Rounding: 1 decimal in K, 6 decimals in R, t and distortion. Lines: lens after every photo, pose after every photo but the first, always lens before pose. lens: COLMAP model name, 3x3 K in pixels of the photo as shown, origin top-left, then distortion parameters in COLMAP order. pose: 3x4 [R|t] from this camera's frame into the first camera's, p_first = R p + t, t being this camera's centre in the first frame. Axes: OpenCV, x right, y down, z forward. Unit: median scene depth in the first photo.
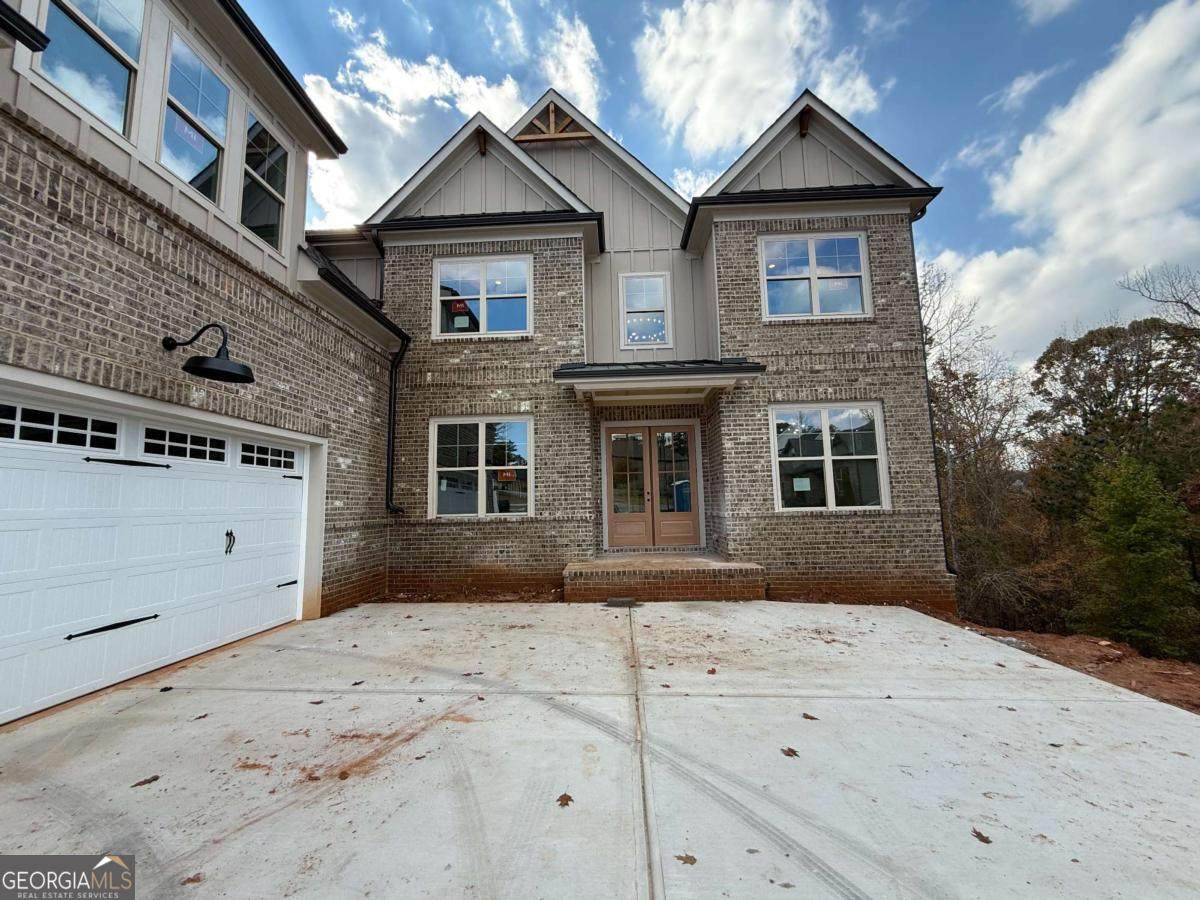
lens RADIAL K [[473.8, 0, 595.1], [0, 473.8, 448.4], [0, 0, 1]] dist [-0.000379, -0.000503]
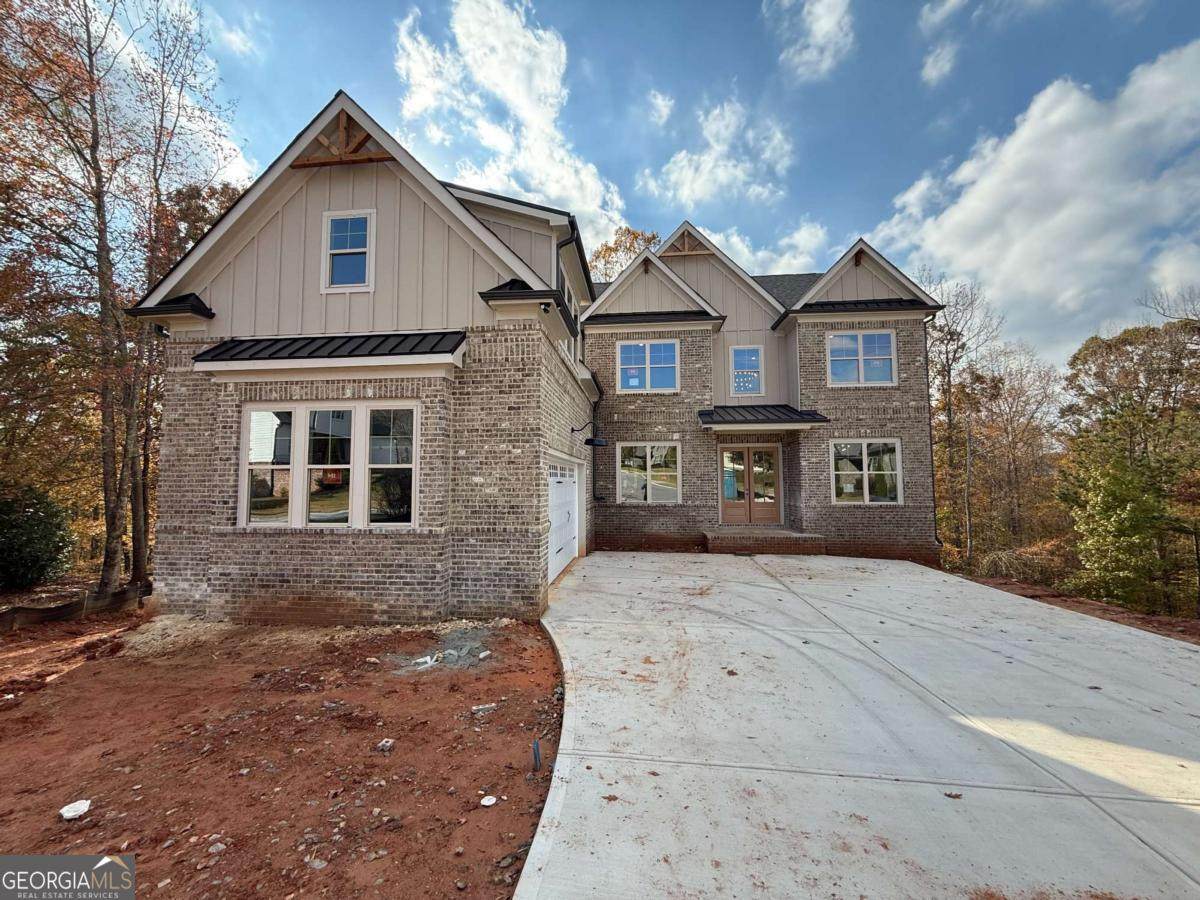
lens RADIAL K [[473.8, 0, 595.8], [0, 473.8, 447.8], [0, 0, 1]] dist [-0.000379, -0.000503]
pose [[0.998350, 0.015132, -0.055396, -0.344793], [-0.012413, 0.998717, 0.049100, -0.131064], [0.056068, -0.048331, 0.997256, -0.671603]]
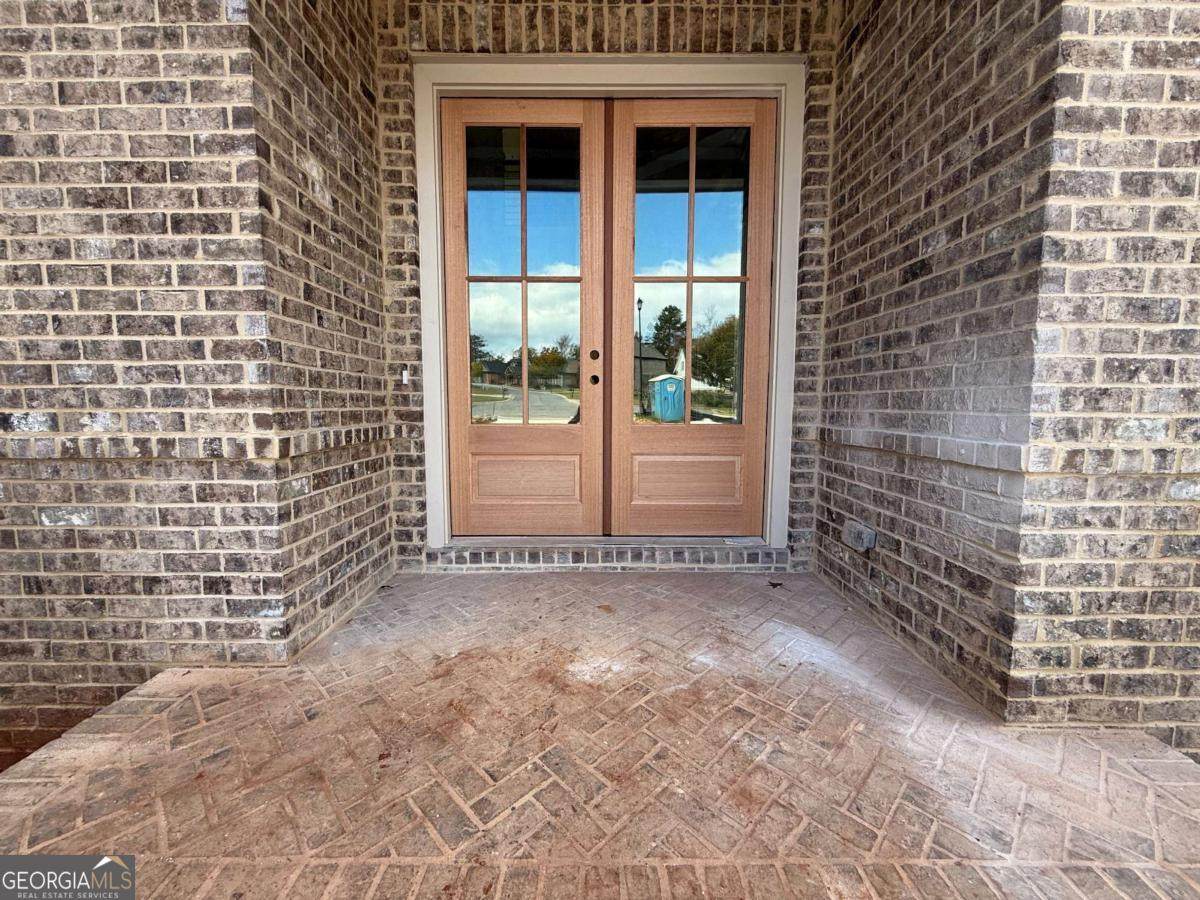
lens RADIAL K [[473.8, 0, 593.5], [0, 473.8, 448.7], [0, 0, 1]] dist [-0.000379, -0.000503]
pose [[0.998892, 0.021278, 0.041967, 0.114397], [-0.029476, 0.978191, 0.205607, 0.103053], [-0.036677, -0.206616, 0.977734, 0.808274]]
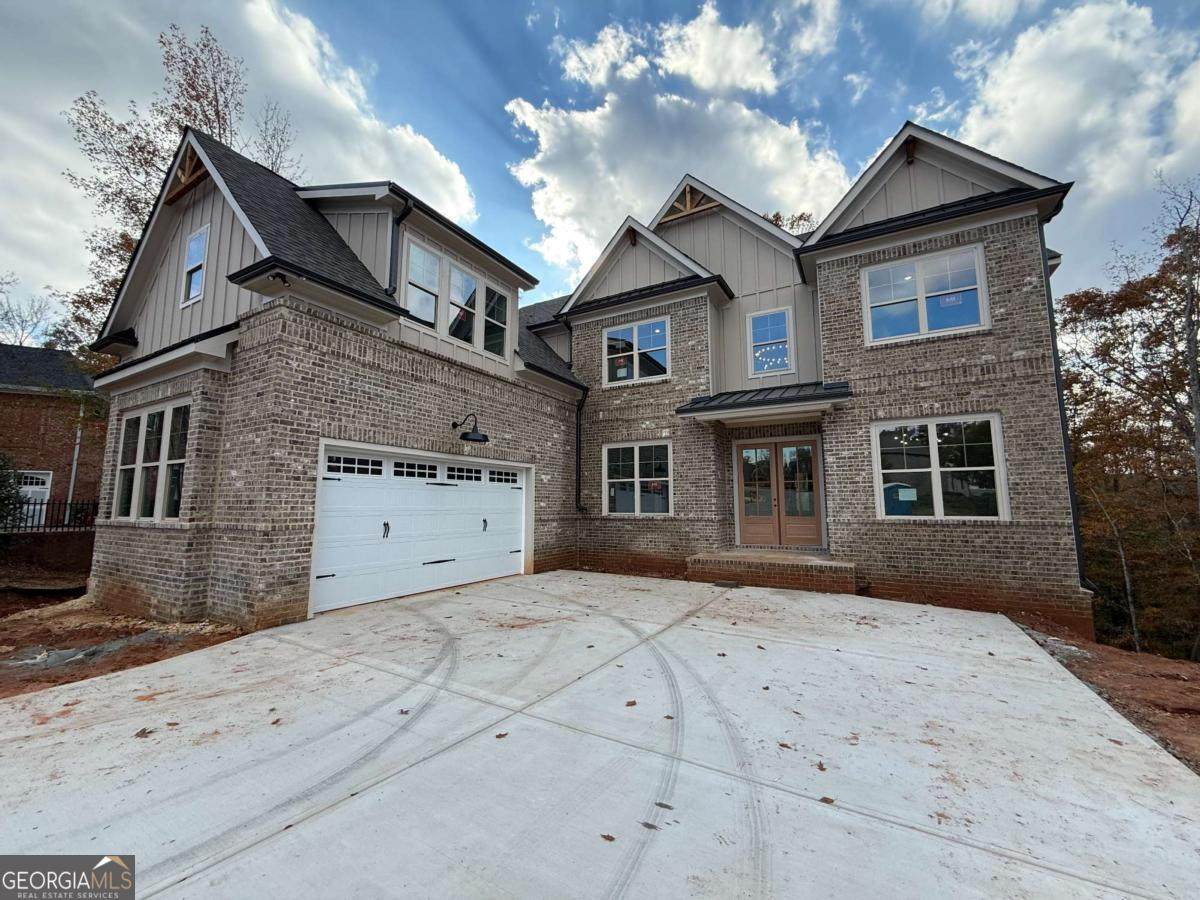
lens RADIAL K [[473.8, 0, 597.6], [0, 473.8, 448.0], [0, 0, 1]] dist [-0.000379, -0.000503]
pose [[0.888900, -0.033883, -0.456847, 0.296713], [0.035018, 0.999369, -0.005983, -0.046989], [0.456761, -0.010680, 0.889525, -0.274563]]
